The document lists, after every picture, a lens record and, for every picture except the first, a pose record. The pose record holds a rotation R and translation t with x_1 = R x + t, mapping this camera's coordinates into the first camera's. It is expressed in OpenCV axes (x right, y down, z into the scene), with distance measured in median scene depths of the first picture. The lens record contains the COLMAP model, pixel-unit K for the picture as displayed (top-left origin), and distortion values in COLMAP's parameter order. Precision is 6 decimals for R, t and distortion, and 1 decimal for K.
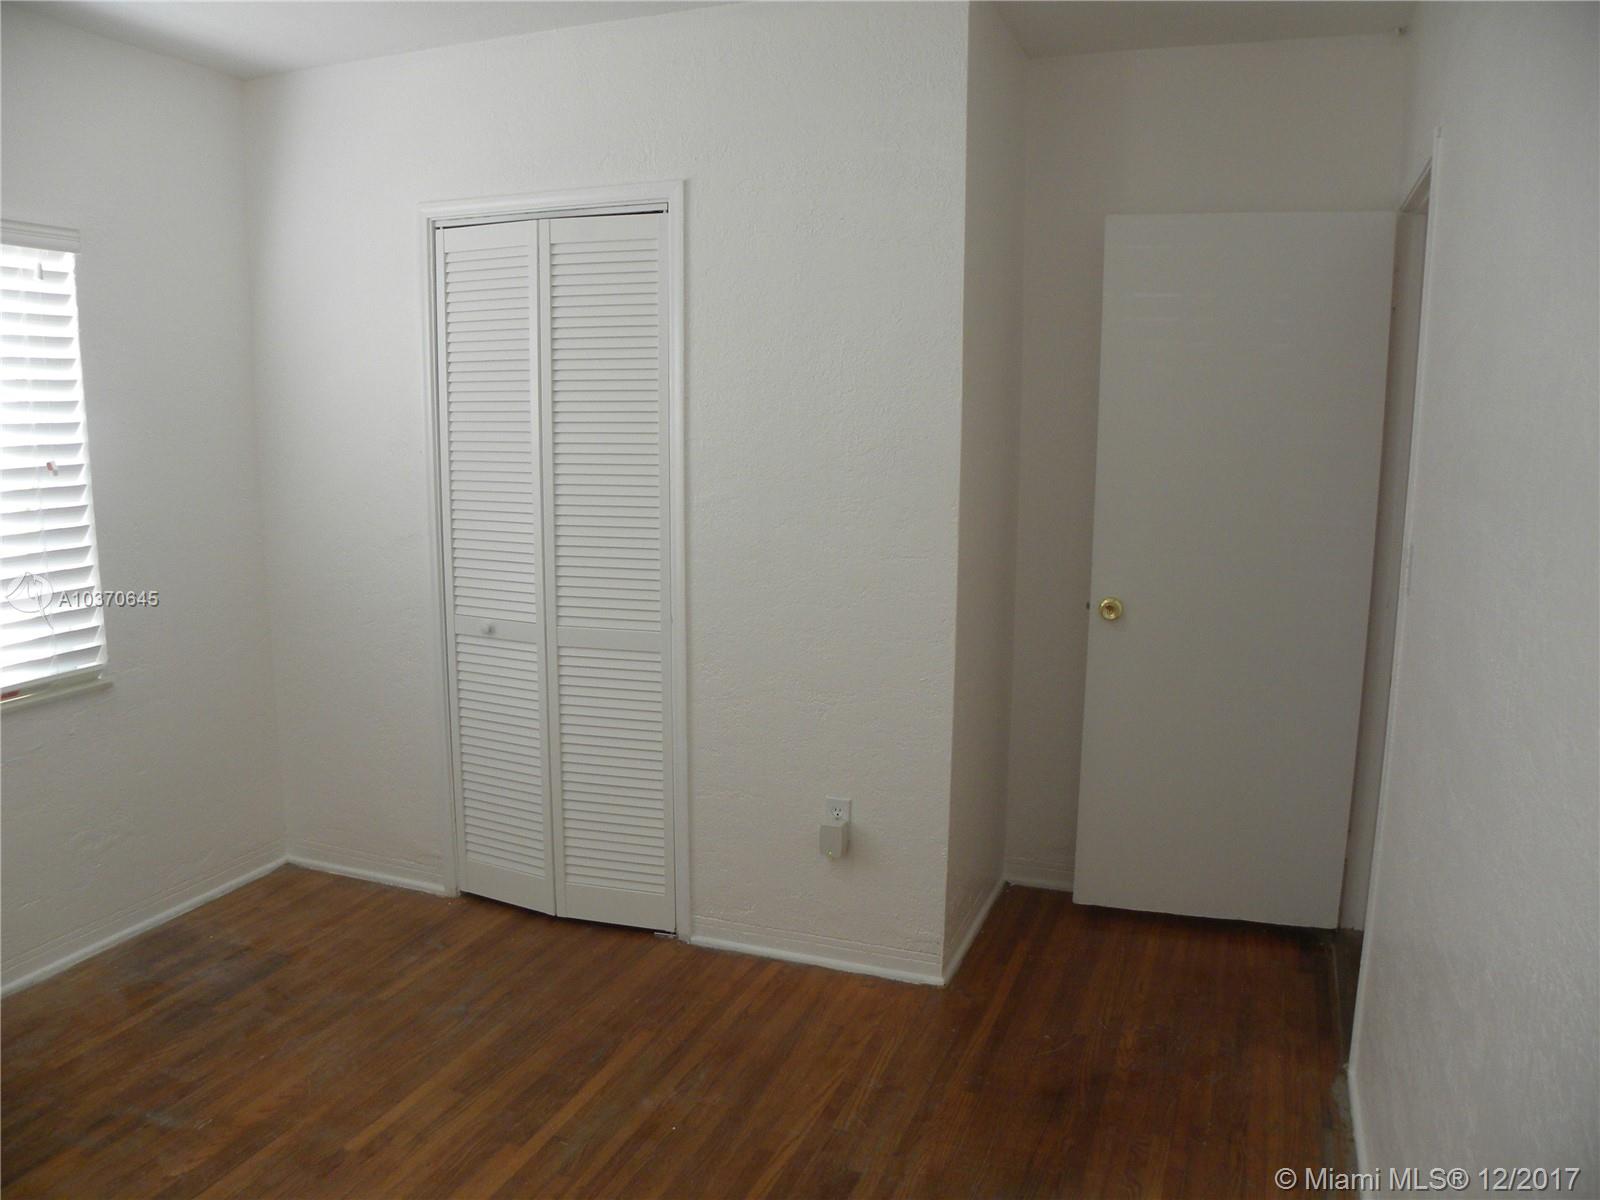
lens RADIAL K [[1211.0, 0, 798.2], [0, 1211.0, 599.6], [0, 0, 1]] dist [-0.109866, 0.015703]
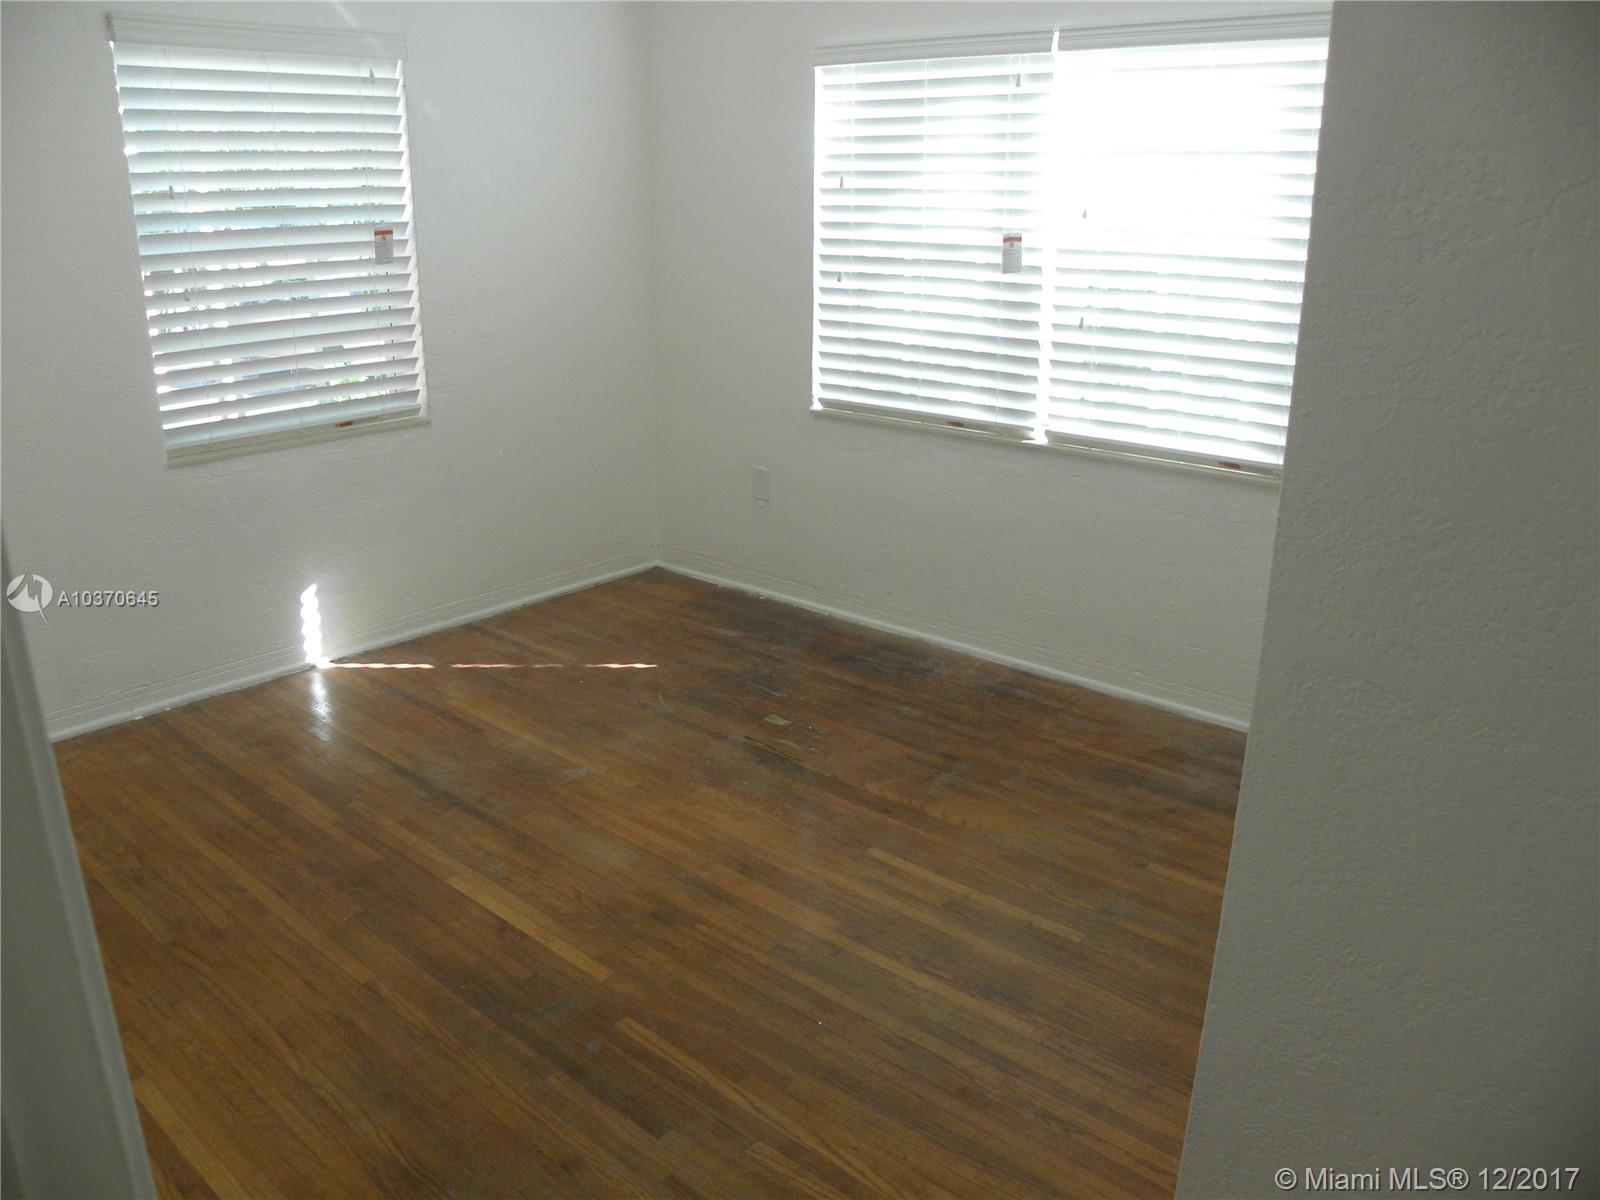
lens RADIAL K [[1211.0, 0, 797.1], [0, 1211.0, 602.4], [0, 0, 1]] dist [-0.109866, 0.015703]
pose [[-0.310744, 0.310090, -0.898489, 0.608530], [-0.173773, 0.910820, 0.374445, -0.182461], [0.934474, 0.272489, -0.229147, 1.079584]]
